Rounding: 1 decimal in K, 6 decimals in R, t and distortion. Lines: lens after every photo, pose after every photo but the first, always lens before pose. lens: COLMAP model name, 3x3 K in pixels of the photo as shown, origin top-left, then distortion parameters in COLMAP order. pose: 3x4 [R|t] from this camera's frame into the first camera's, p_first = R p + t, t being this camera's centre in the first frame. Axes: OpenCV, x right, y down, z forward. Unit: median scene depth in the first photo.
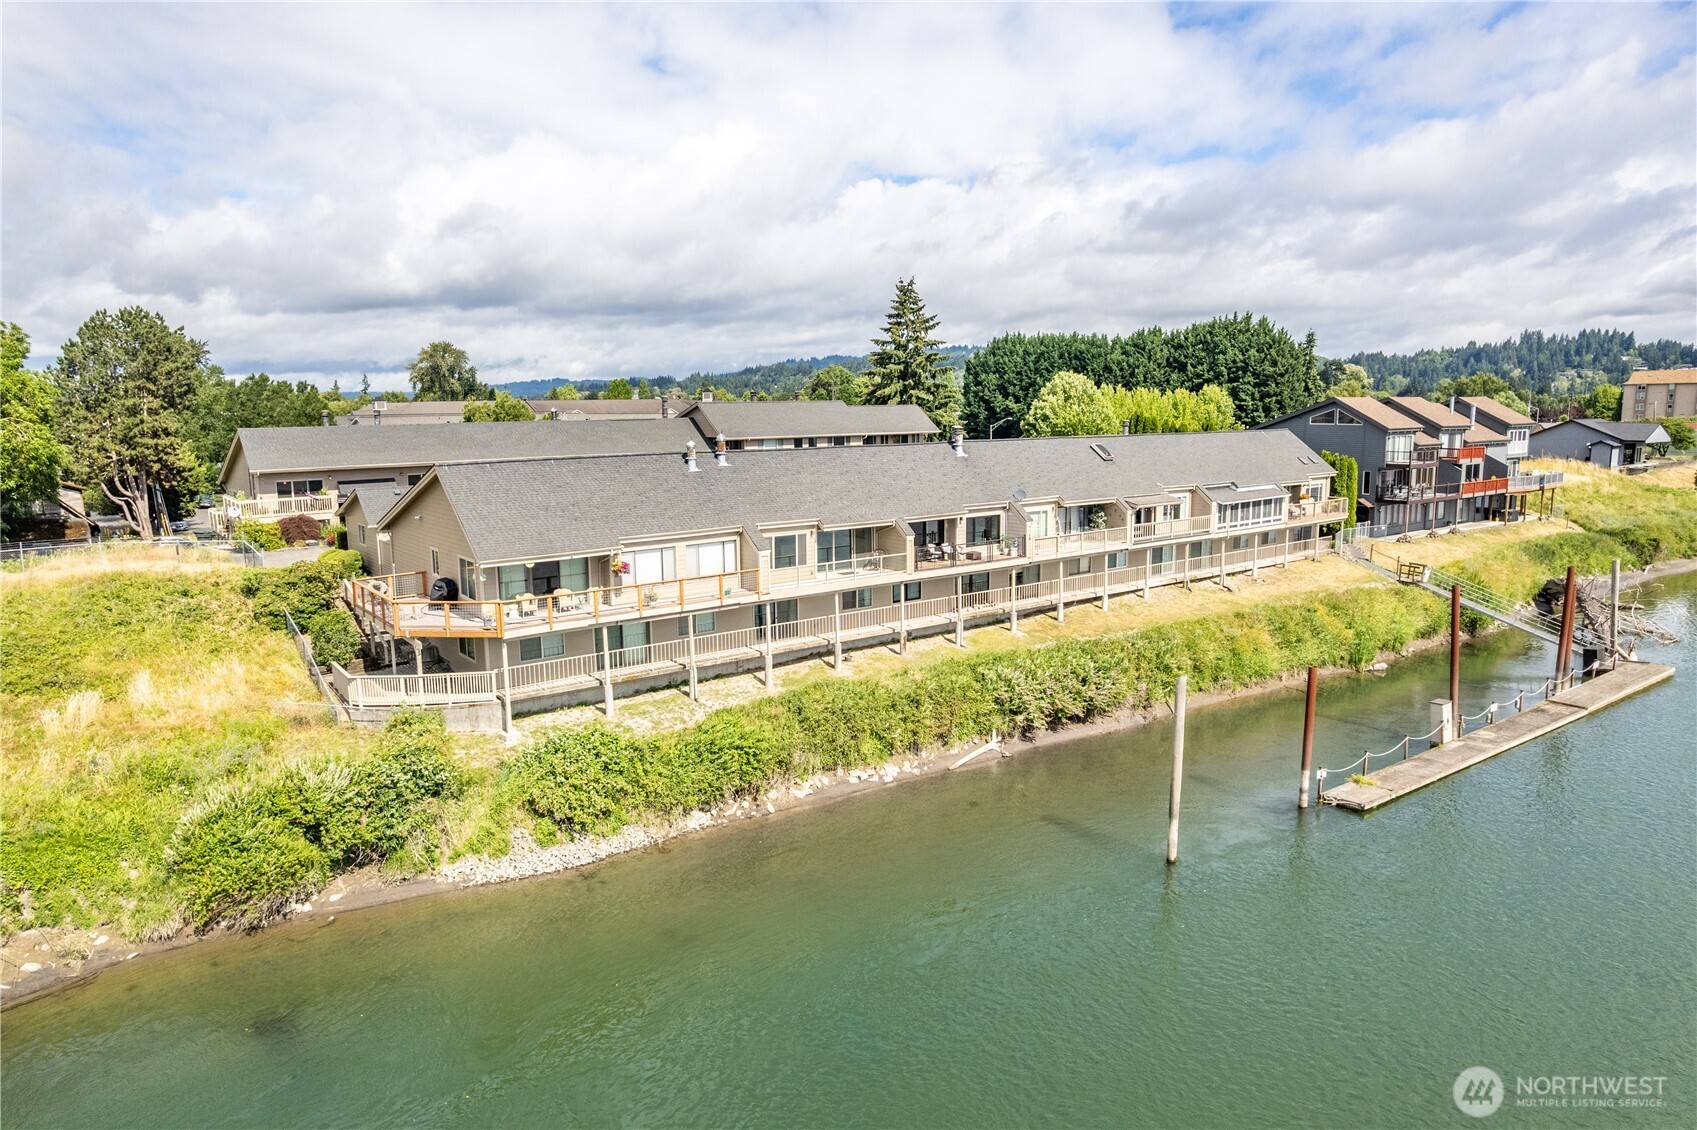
lens RADIAL K [[1086.9, 0, 848.5], [0, 1086.9, 565.0], [0, 0, 1]] dist [-0.072383, 0.066790]
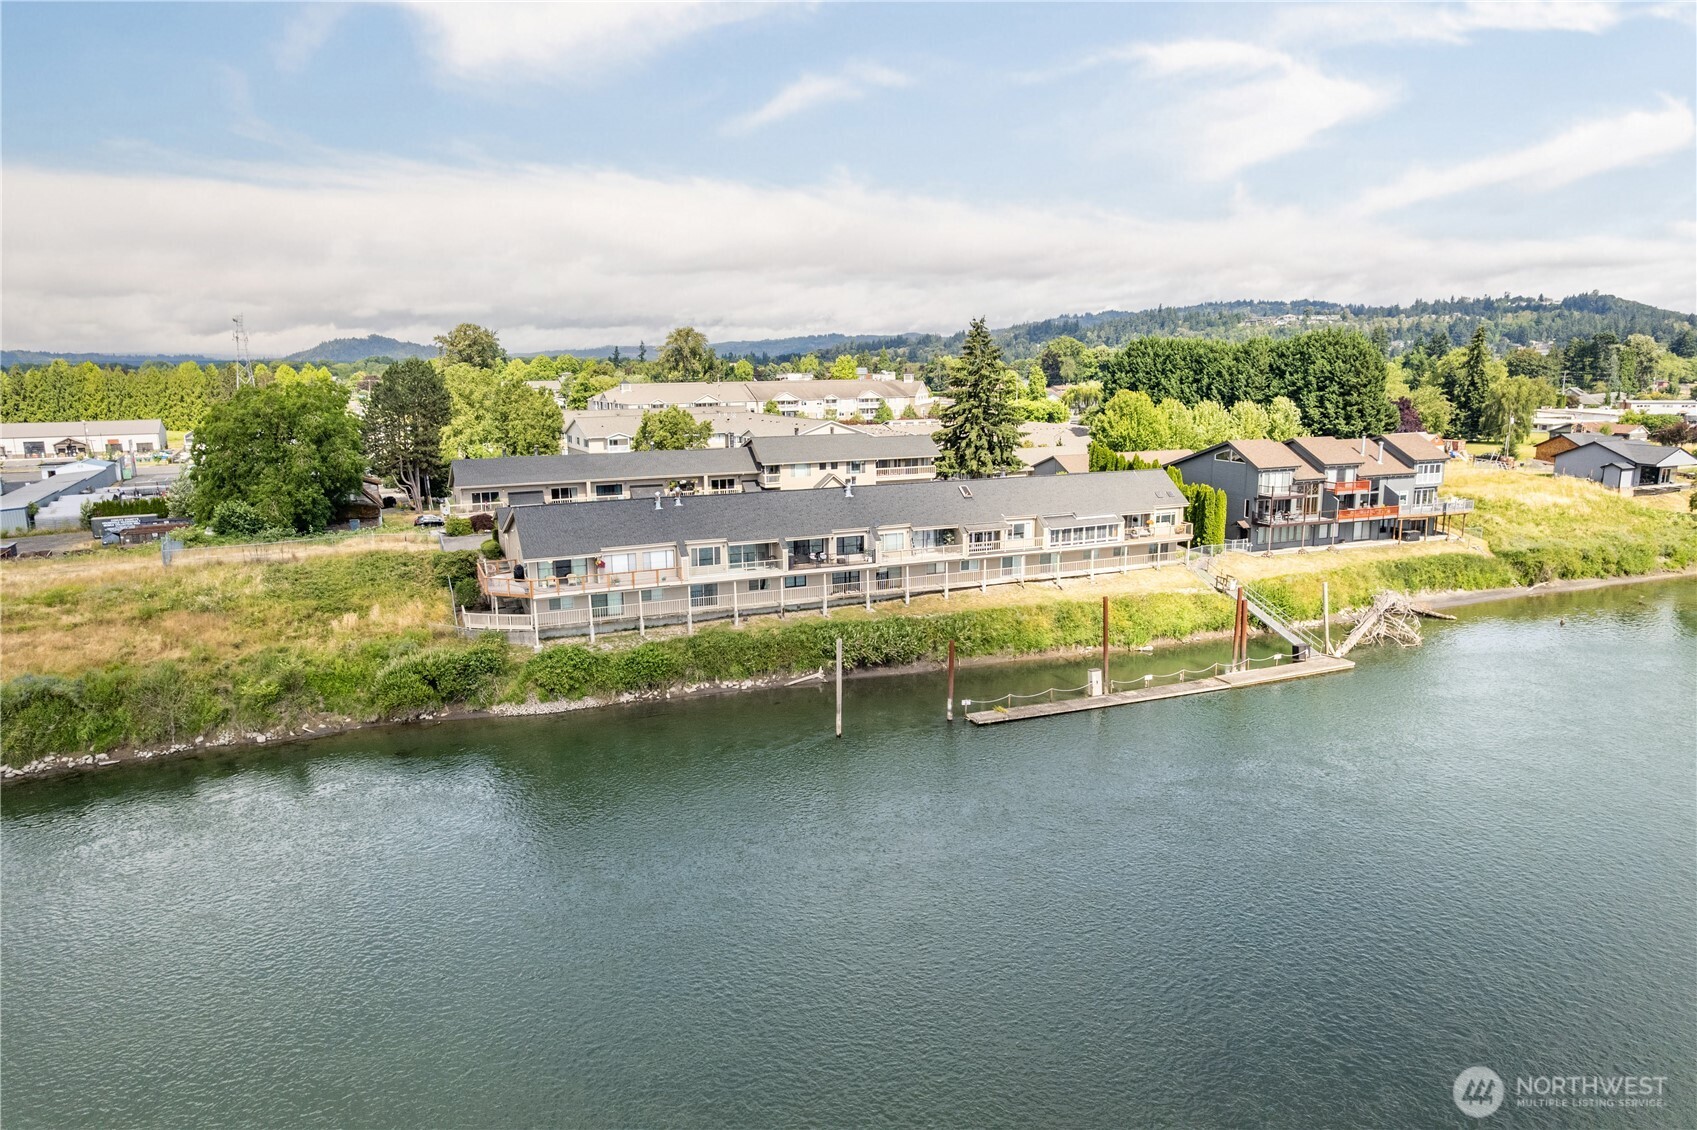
lens RADIAL K [[1087.4, 0, 848.5], [0, 1087.4, 565.0], [0, 0, 1]] dist [-0.042995, 0.000202]
pose [[0.969318, 0.048248, -0.241028, 0.501266], [-0.038477, 0.998242, 0.045083, -0.074025], [0.242779, -0.034426, 0.969471, -0.552371]]
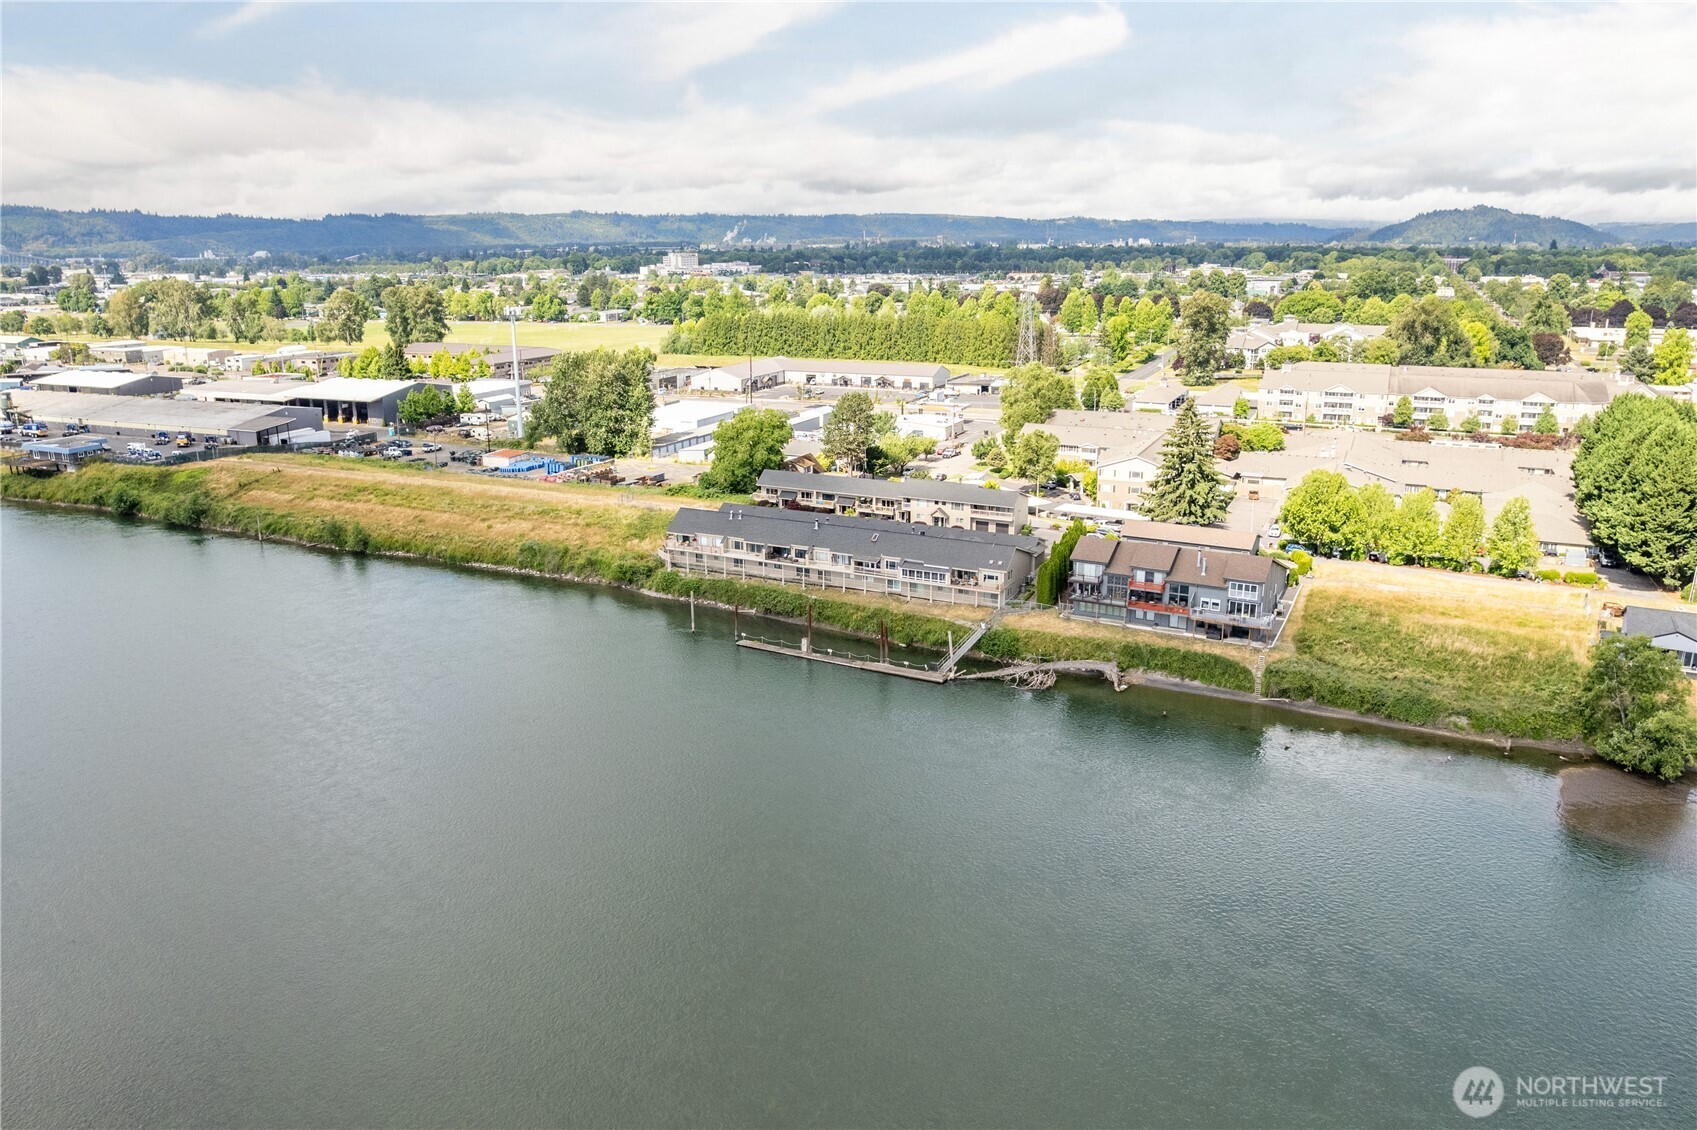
lens RADIAL K [[1086.9, 0, 848.5], [0, 1086.9, 565.0], [0, 0, 1]] dist [-0.072383, 0.066790]
pose [[0.456128, 0.249288, -0.854285, 2.871728], [-0.139551, 0.968123, 0.207997, -0.672746], [0.878904, 0.024344, 0.476376, -0.391522]]
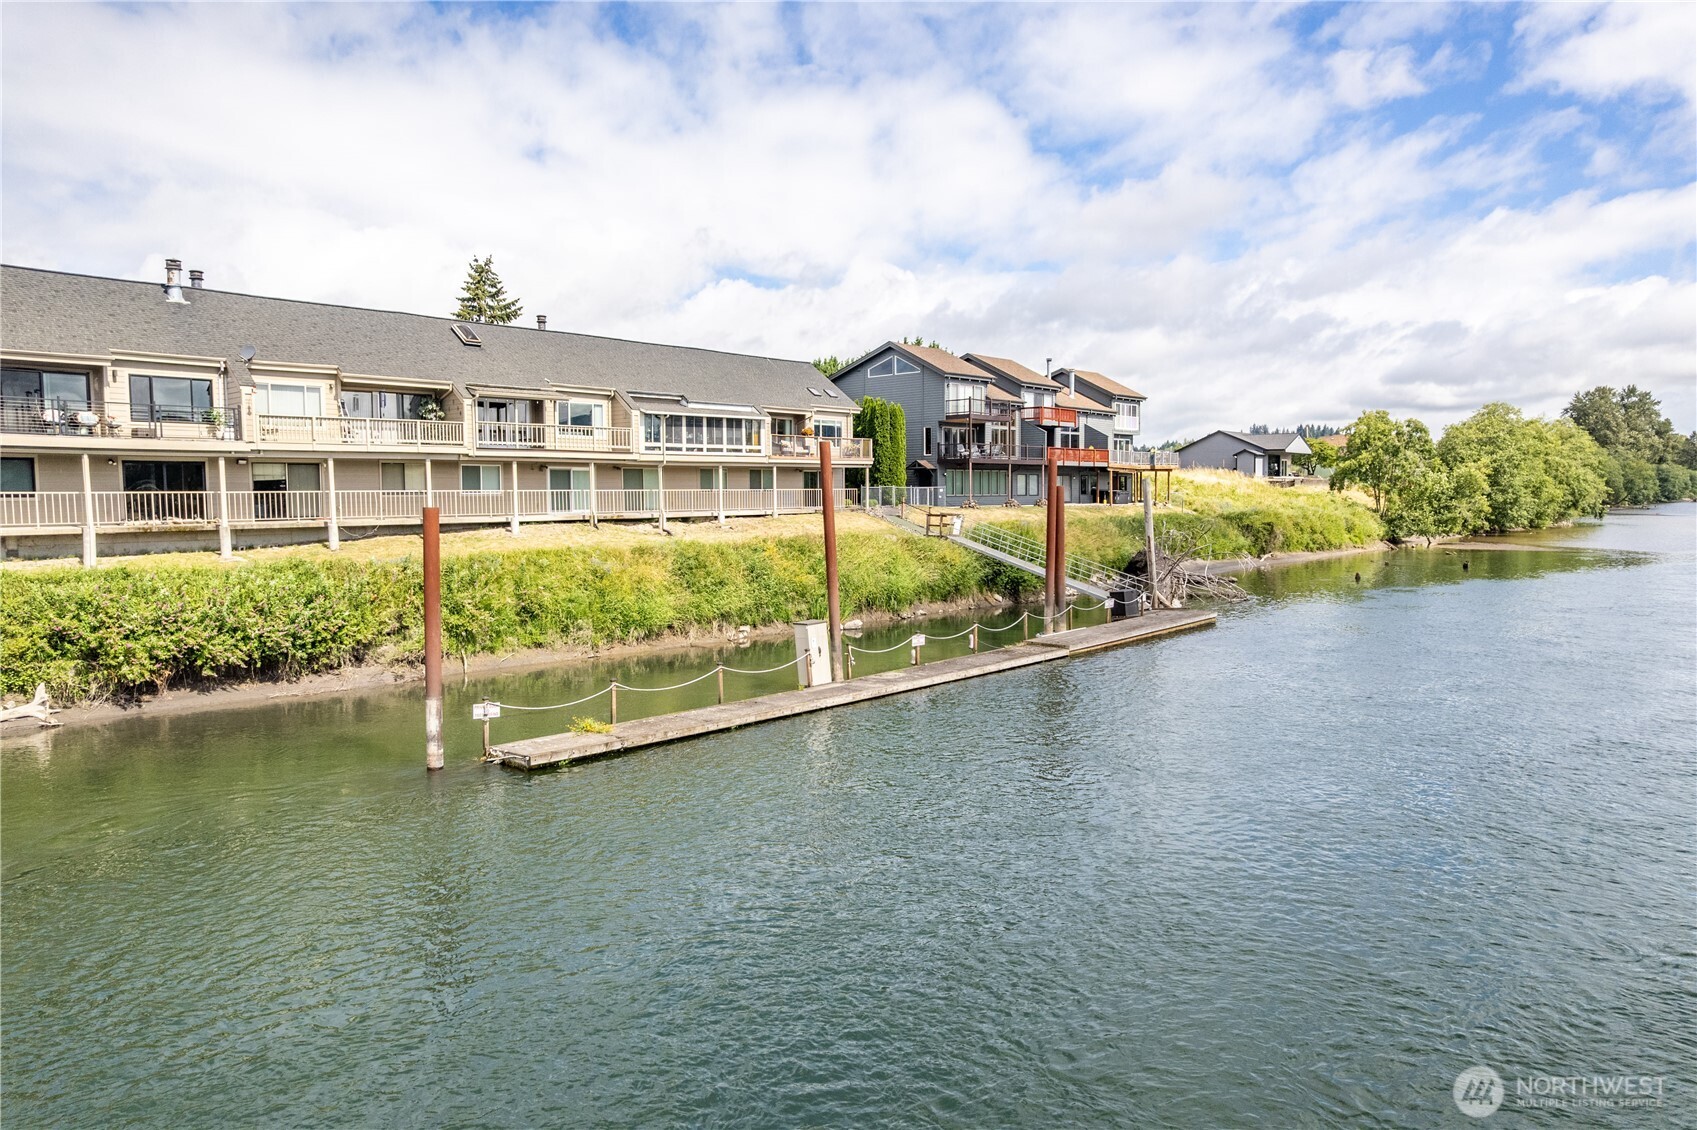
lens RADIAL K [[1086.9, 0, 848.5], [0, 1086.9, 565.0], [0, 0, 1]] dist [-0.072383, 0.066790]
pose [[0.981283, -0.011407, 0.192235, 0.389278], [0.027625, 0.996258, -0.081896, 0.127183], [-0.190581, 0.085674, 0.977926, 0.302617]]
